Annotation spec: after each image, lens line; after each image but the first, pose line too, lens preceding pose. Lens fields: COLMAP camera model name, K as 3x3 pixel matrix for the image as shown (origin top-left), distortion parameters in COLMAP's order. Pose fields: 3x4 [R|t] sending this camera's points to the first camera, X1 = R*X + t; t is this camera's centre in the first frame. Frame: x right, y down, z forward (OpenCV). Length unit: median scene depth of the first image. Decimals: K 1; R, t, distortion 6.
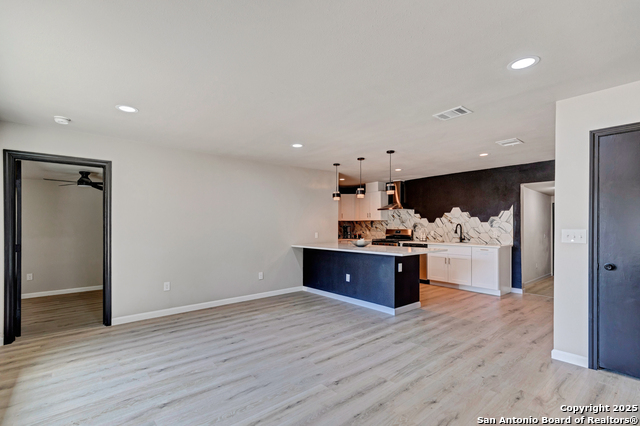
lens RADIAL K [[298.3, 0, 317.5], [0, 298.3, 226.9], [0, 0, 1]] dist [0.016619, 0.000223]
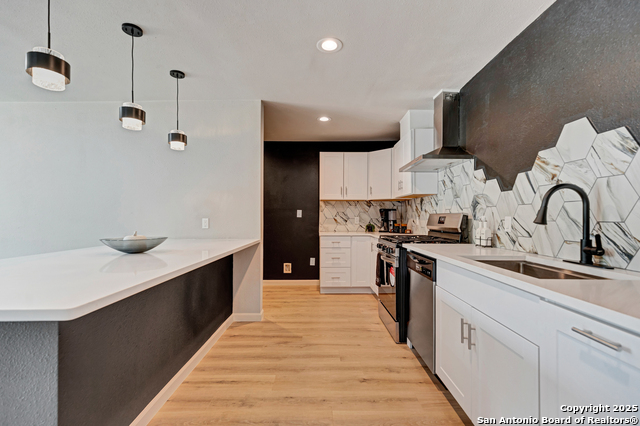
lens RADIAL K [[292.3, 0, 321.7], [0, 292.3, 216.5], [0, 0, 1]] dist [0.014571, 0.000199]
pose [[0.764370, -0.001375, -0.644777, 0.500948], [-0.000102, 0.999997, -0.002253, 0.016162], [0.644778, 0.001787, 0.764368, 0.736395]]
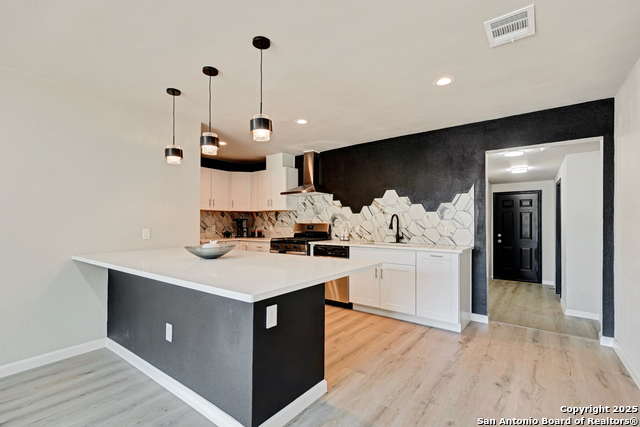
lens RADIAL K [[290.6, 0, 318.5], [0, 290.6, 222.2], [0, 0, 1]] dist [0.004296, 0.000324]
pose [[0.977144, -0.000167, 0.212581, 0.184267], [0.000640, 0.999997, -0.002160, 0.008257], [-0.212580, 0.002246, 0.977141, 0.440150]]
